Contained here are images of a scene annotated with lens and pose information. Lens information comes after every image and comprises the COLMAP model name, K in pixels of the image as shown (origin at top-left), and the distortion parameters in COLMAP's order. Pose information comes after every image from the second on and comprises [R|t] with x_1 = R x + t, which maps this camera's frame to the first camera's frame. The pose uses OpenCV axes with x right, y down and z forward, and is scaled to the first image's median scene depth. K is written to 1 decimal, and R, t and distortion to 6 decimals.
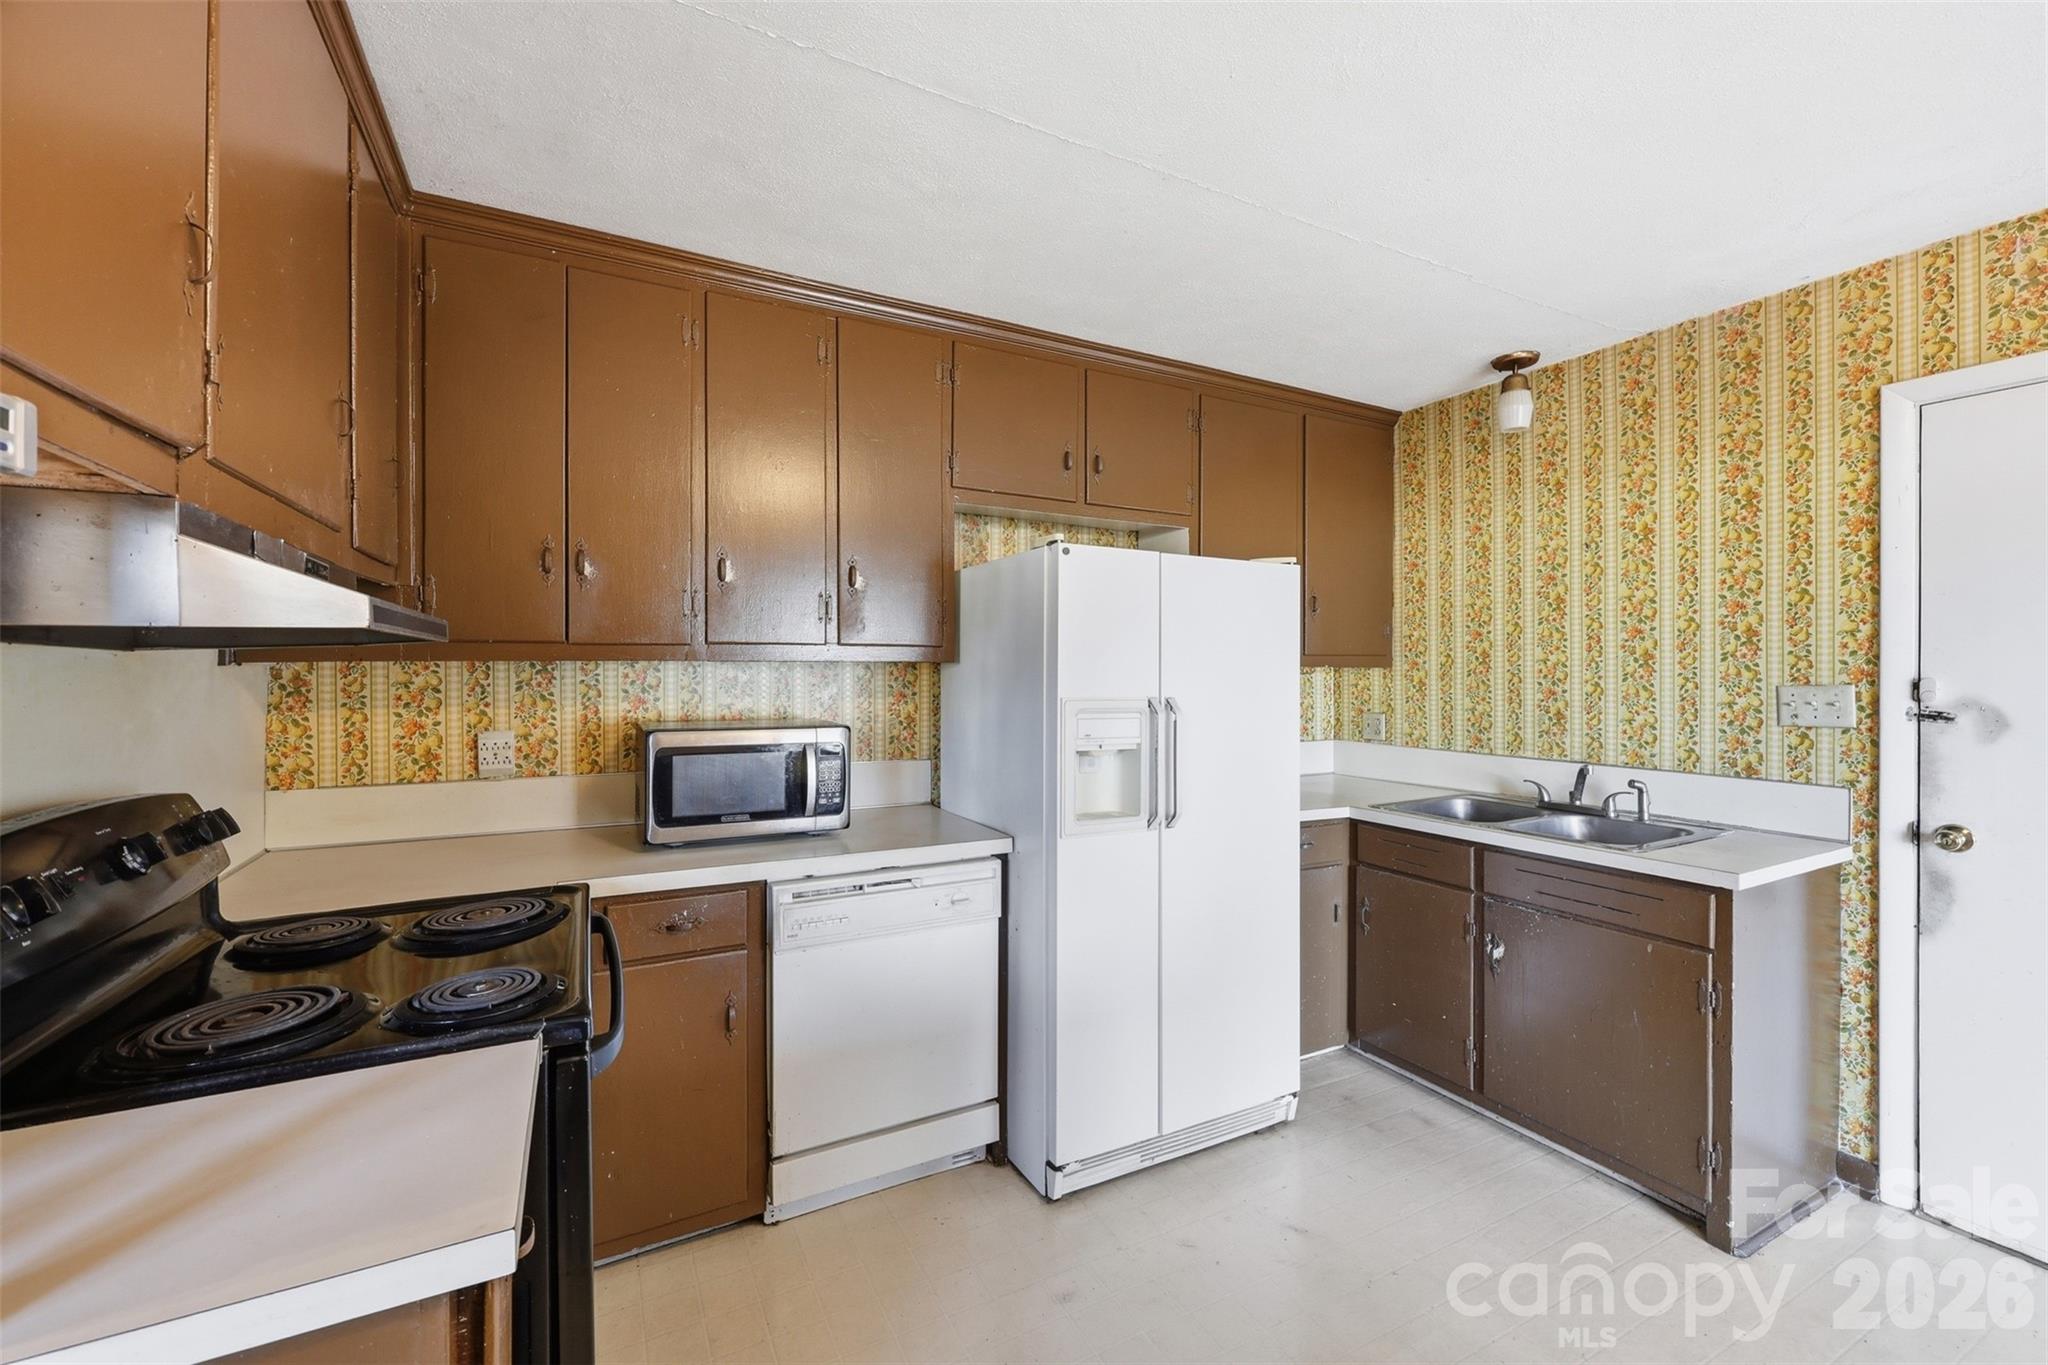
lens RADIAL K [[832.3, 0, 1024.5], [0, 832.3, 673.4], [0, 0, 1]] dist [-0.000402, 0.000020]
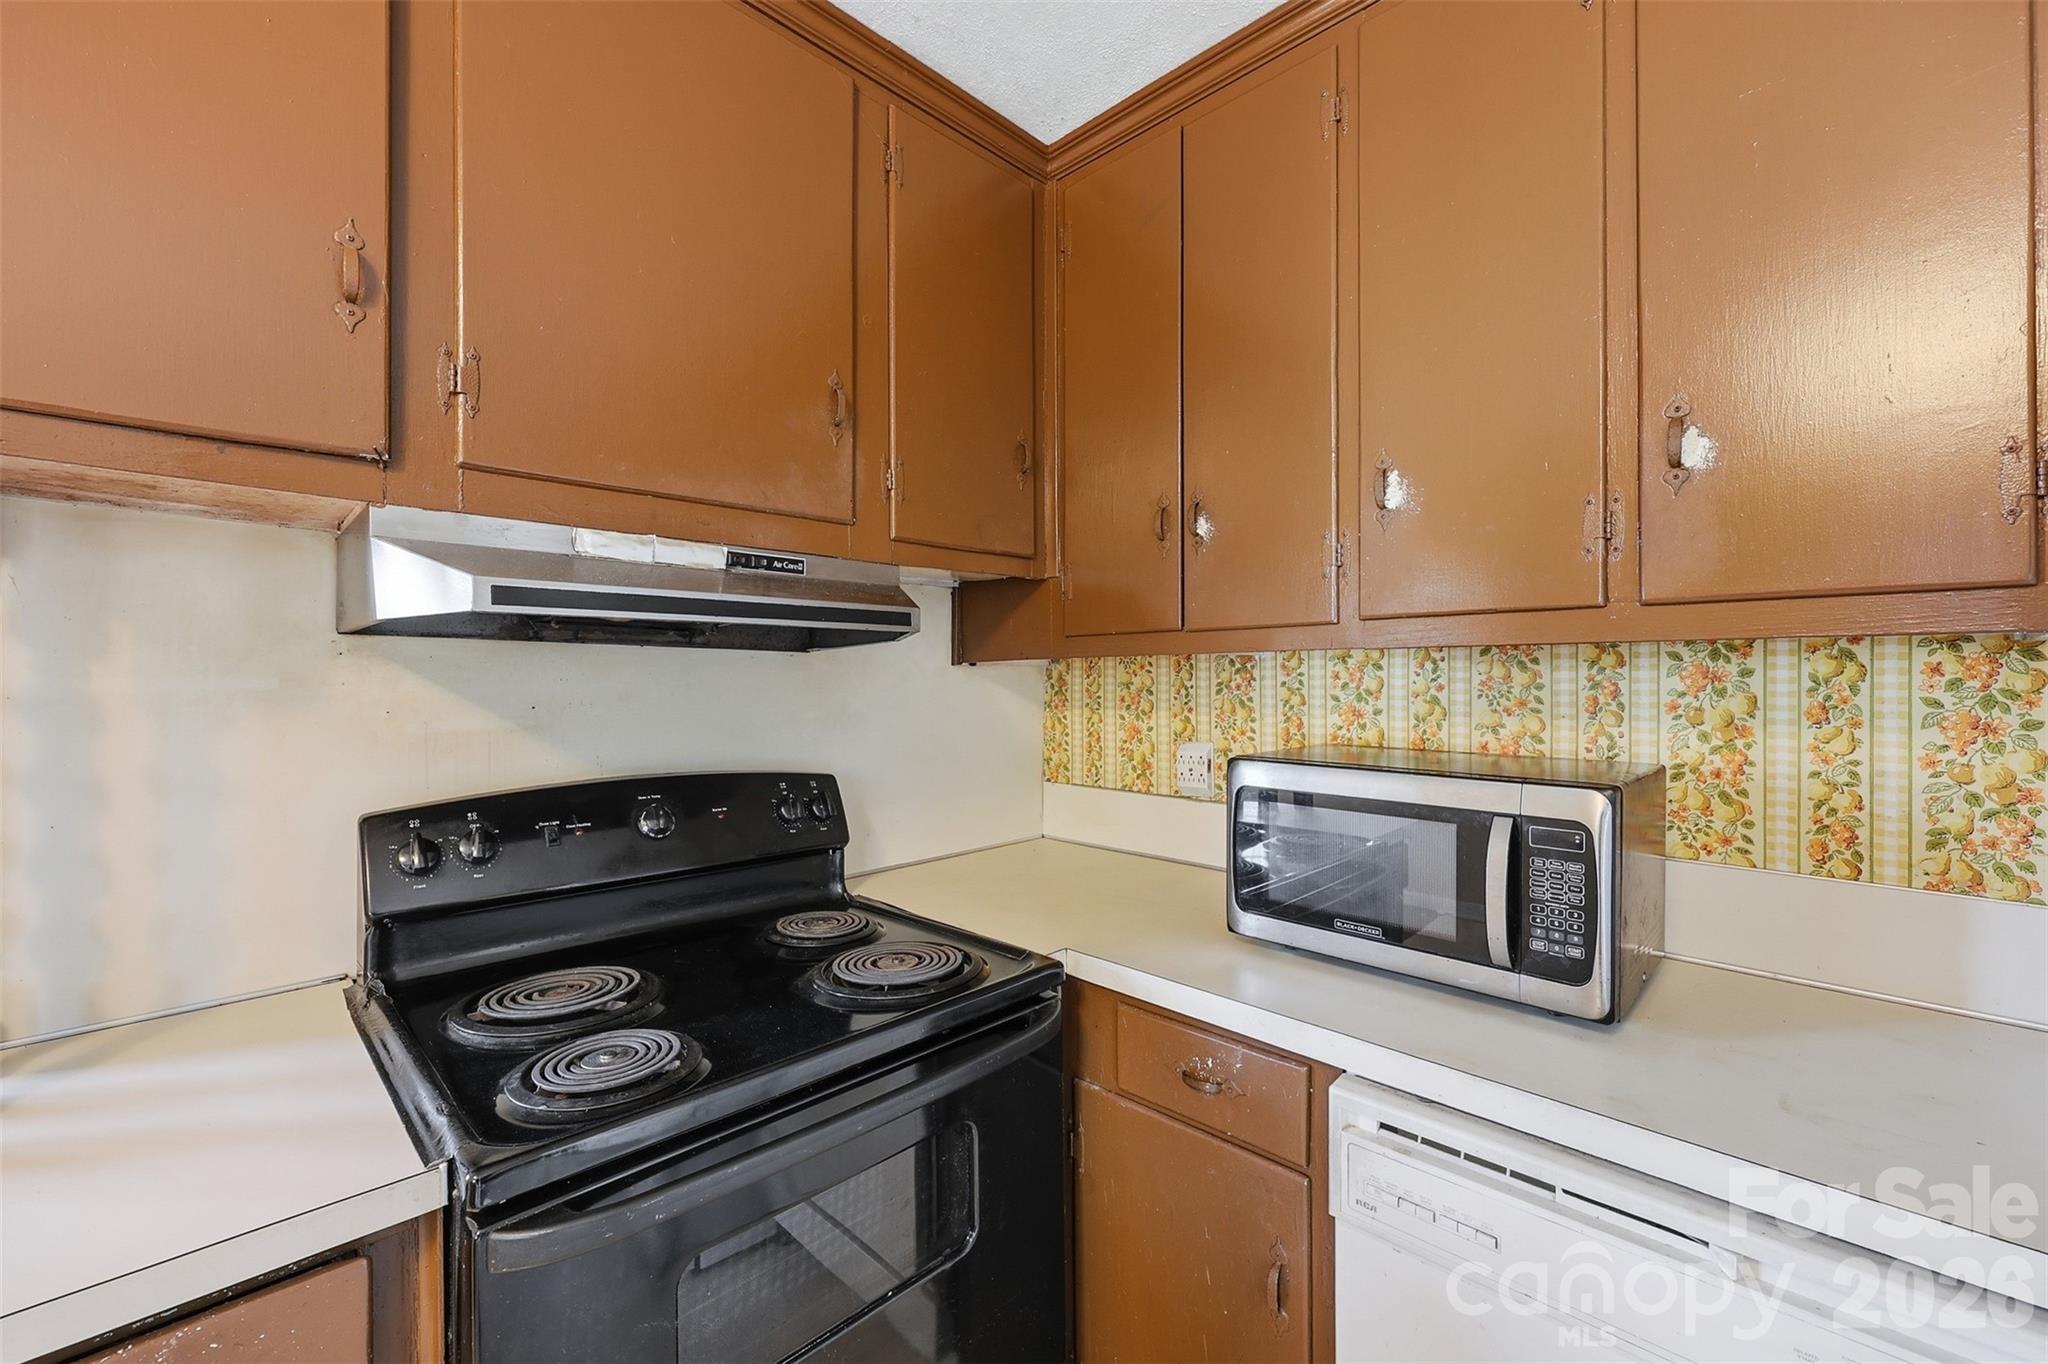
lens RADIAL K [[835.8, 0, 1012.3], [0, 835.8, 681.7], [0, 0, 1]] dist [0.002598, 0.000310]
pose [[0.293145, 0.002213, -0.956065, 0.115719], [-0.004279, 0.999990, 0.001003, 0.008960], [0.956058, 0.003797, 0.293152, 0.596192]]
